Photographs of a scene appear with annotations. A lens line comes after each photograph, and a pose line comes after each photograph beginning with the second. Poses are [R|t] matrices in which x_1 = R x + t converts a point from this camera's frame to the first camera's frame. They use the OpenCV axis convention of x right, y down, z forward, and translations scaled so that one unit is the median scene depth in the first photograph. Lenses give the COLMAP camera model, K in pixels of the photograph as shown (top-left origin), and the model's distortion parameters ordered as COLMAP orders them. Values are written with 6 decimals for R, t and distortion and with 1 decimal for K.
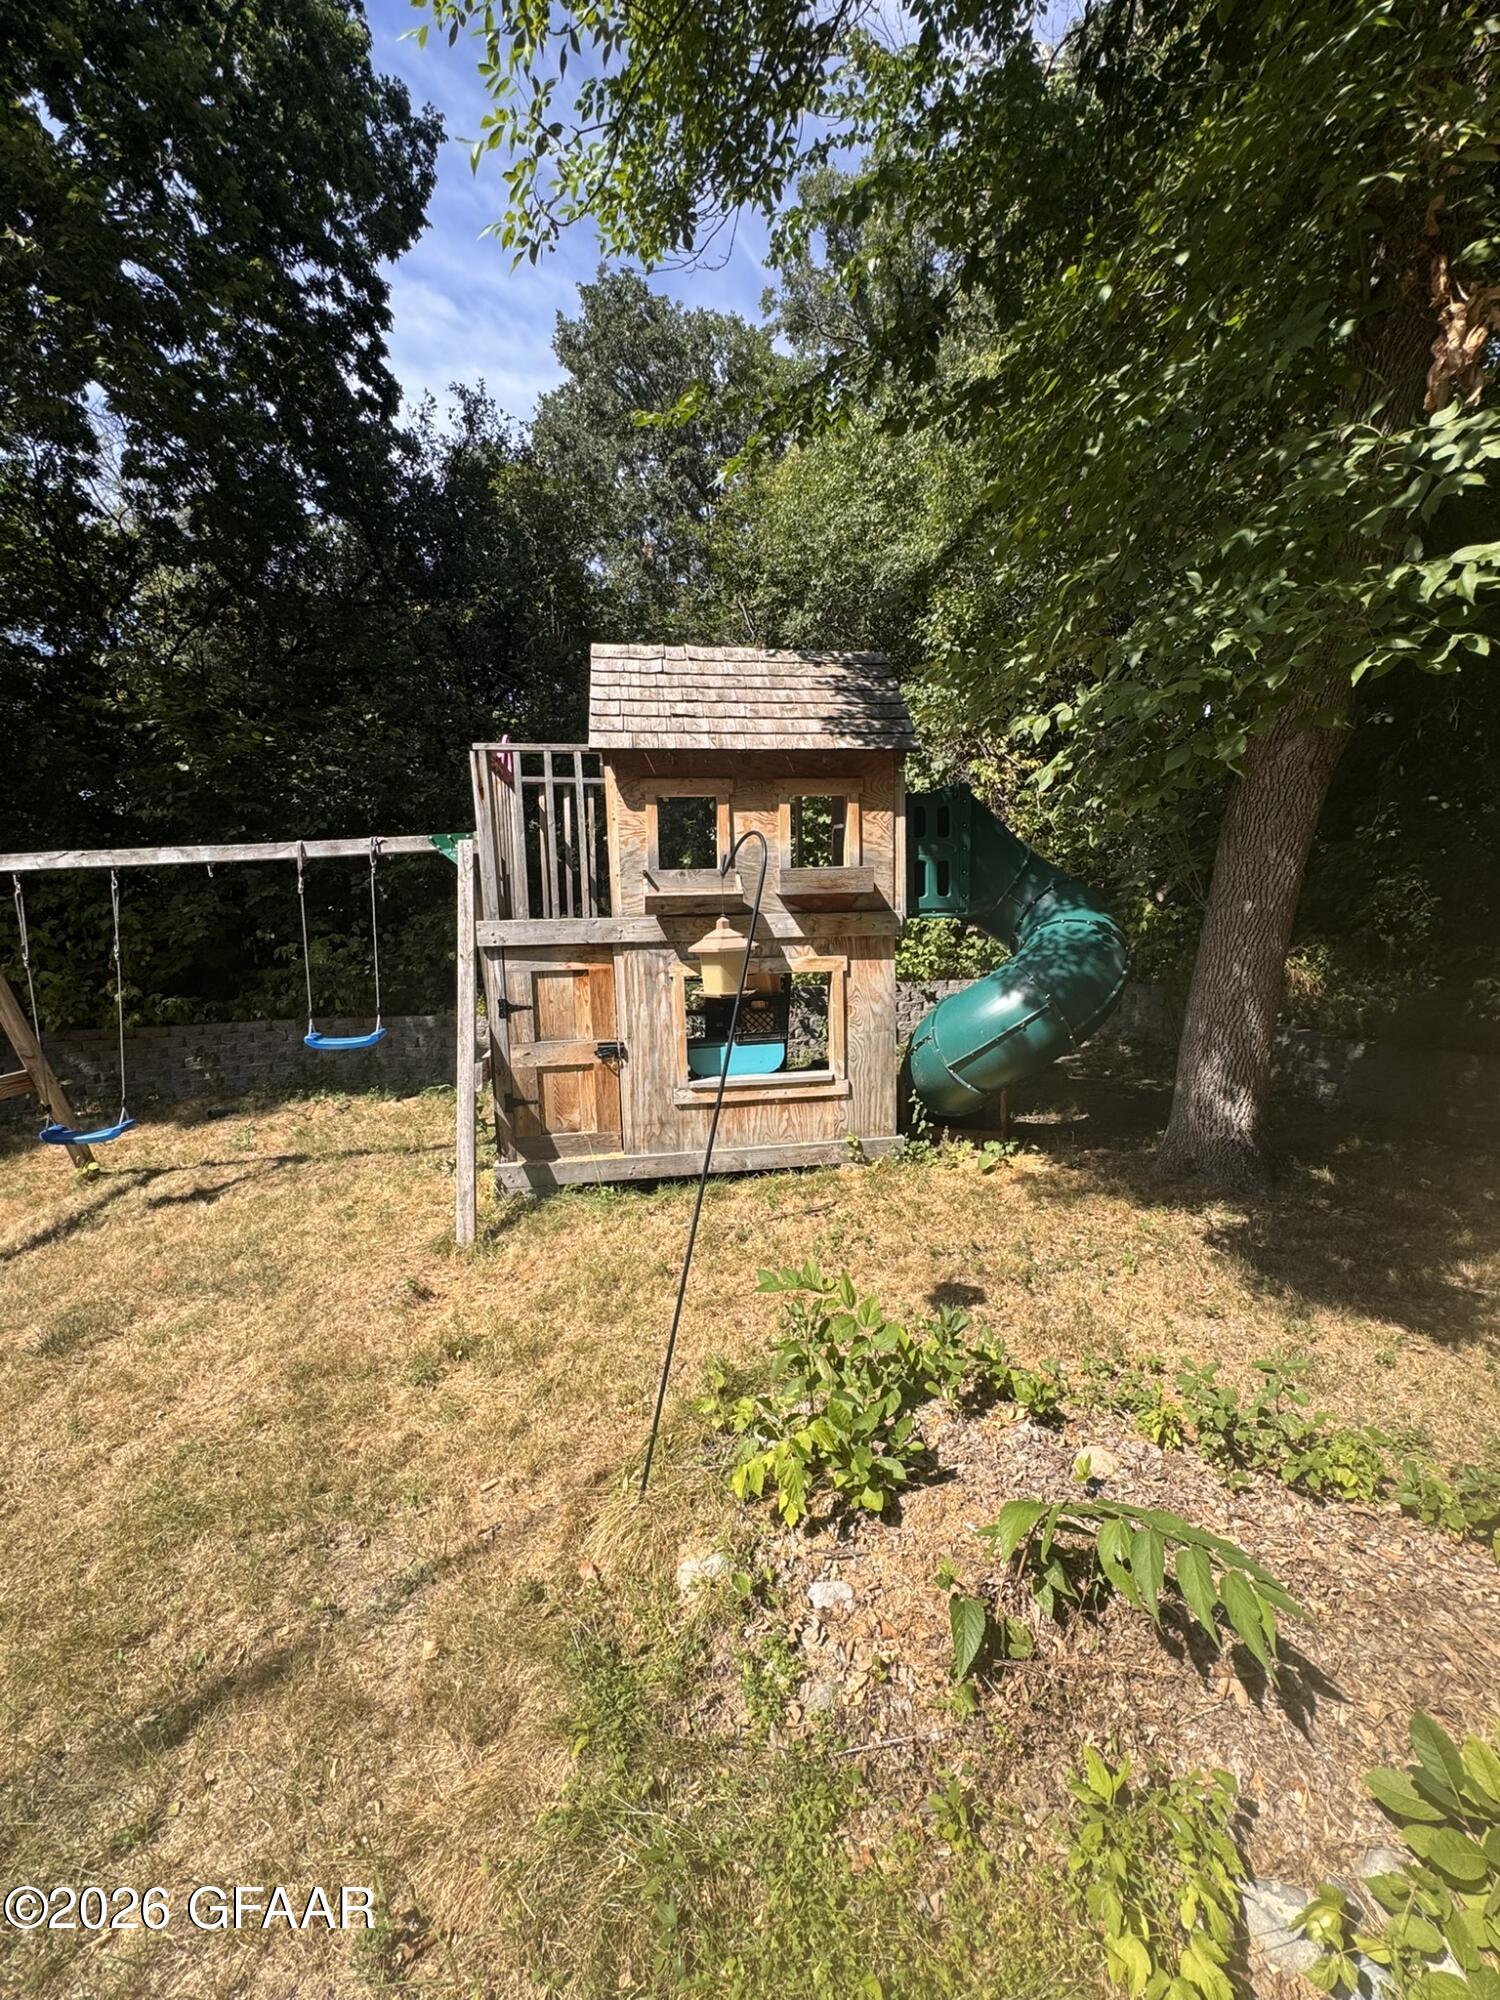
lens RADIAL K [[821.4, 0, 742.8], [0, 821.4, 993.8], [0, 0, 1]] dist [-0.002125, 0.000066]
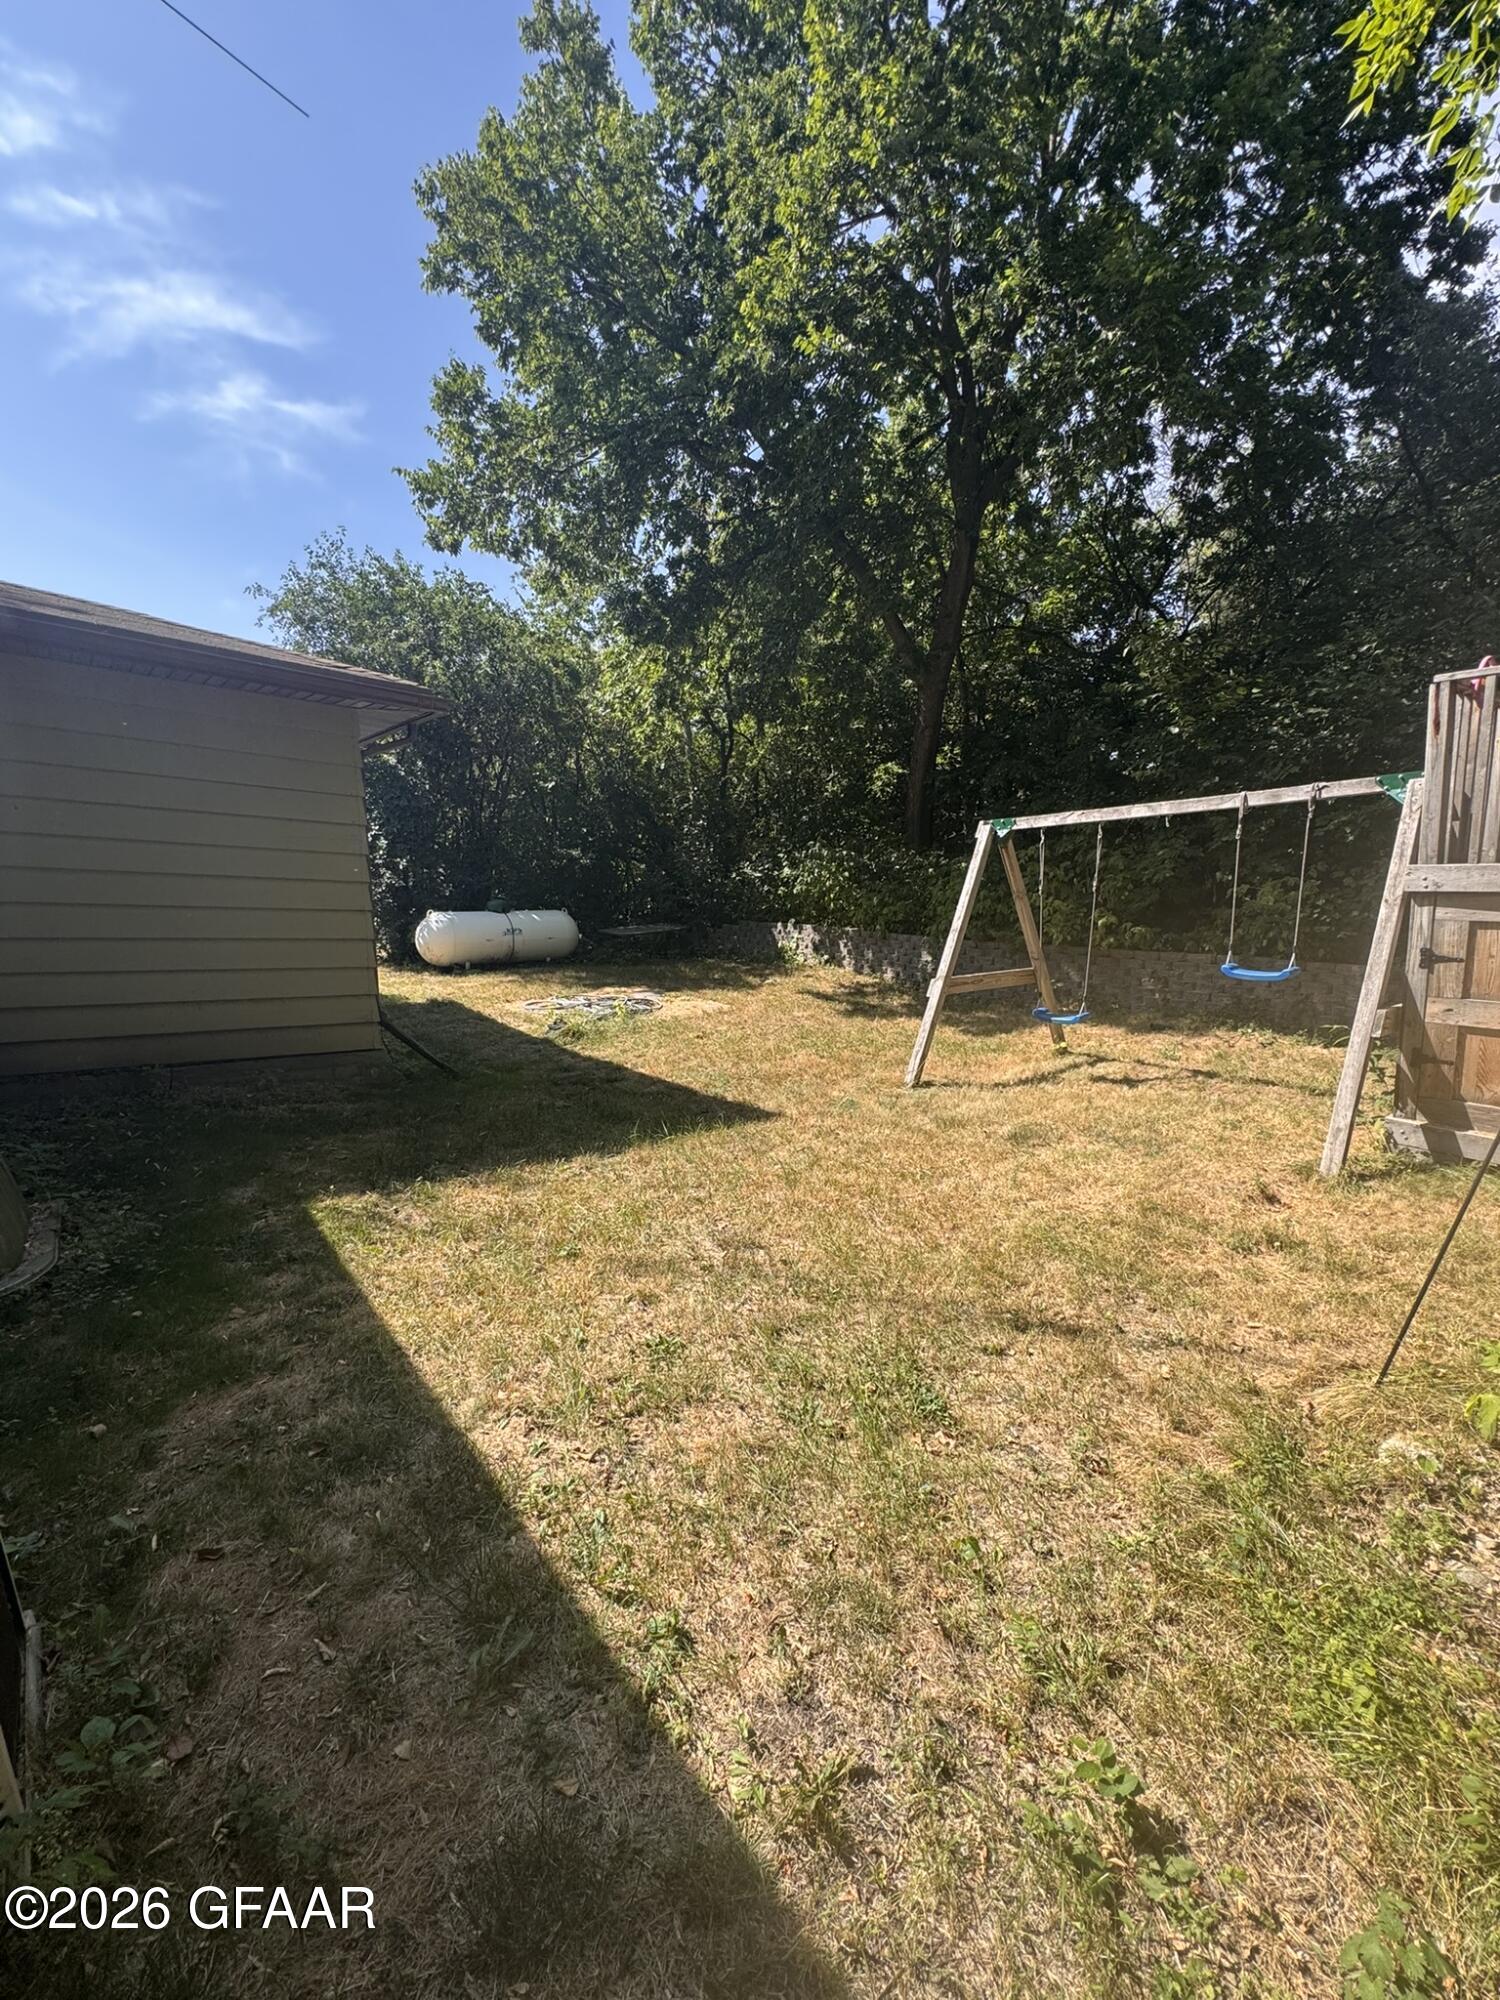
lens RADIAL K [[821.4, 0, 749.4], [0, 821.4, 995.4], [0, 0, 1]] dist [-0.002125, 0.000066]
pose [[0.470009, 0.146519, -0.870416, 0.162058], [-0.085021, 0.989056, 0.120580, 0.011814], [0.878557, 0.017330, 0.477323, -0.128517]]
